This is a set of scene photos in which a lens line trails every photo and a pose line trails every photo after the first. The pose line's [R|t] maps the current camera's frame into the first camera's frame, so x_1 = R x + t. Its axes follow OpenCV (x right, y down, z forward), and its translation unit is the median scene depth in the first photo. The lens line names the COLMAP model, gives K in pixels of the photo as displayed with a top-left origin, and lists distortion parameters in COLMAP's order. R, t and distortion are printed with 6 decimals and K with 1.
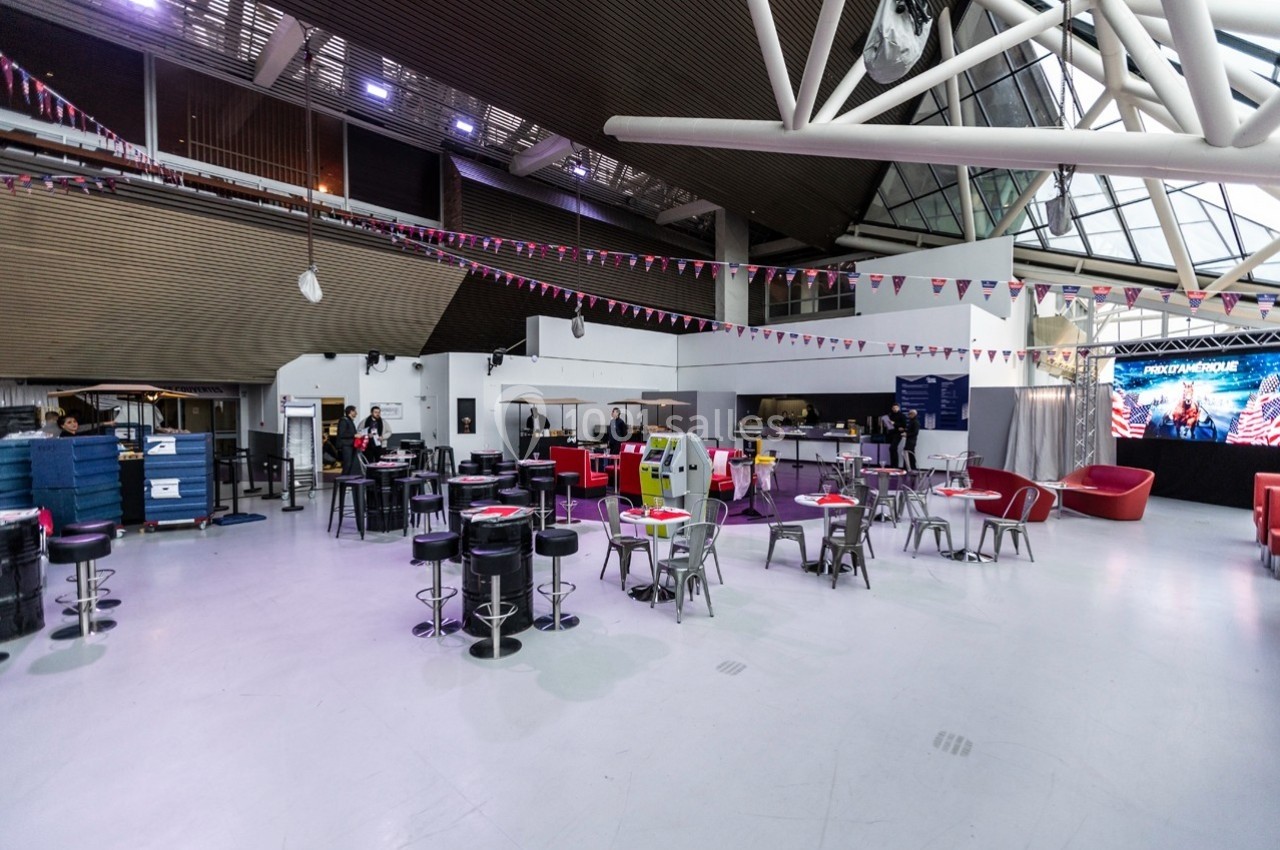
lens RADIAL K [[573.9, 0, 640.0], [0, 573.9, 425.0], [0, 0, 1]] dist [0.002092, 0.000564]
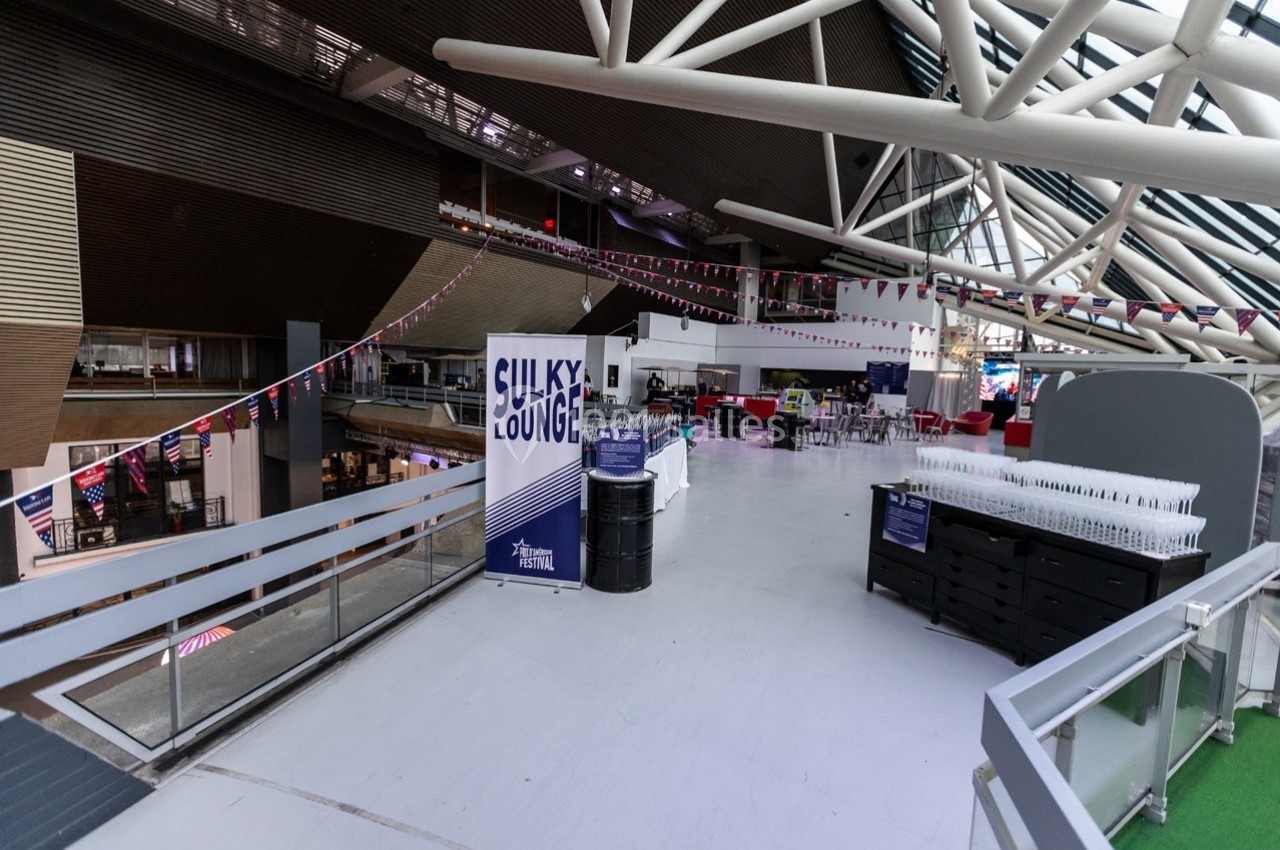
lens RADIAL K [[573.9, 0, 640.0], [0, 573.9, 425.0], [0, 0, 1]] dist [0.002092, 0.000564]
pose [[0.991118, 0.023896, 0.130822, -0.433442], [-0.032149, 0.997599, 0.061342, 0.019048], [-0.129042, -0.065003, 0.989506, -0.591560]]
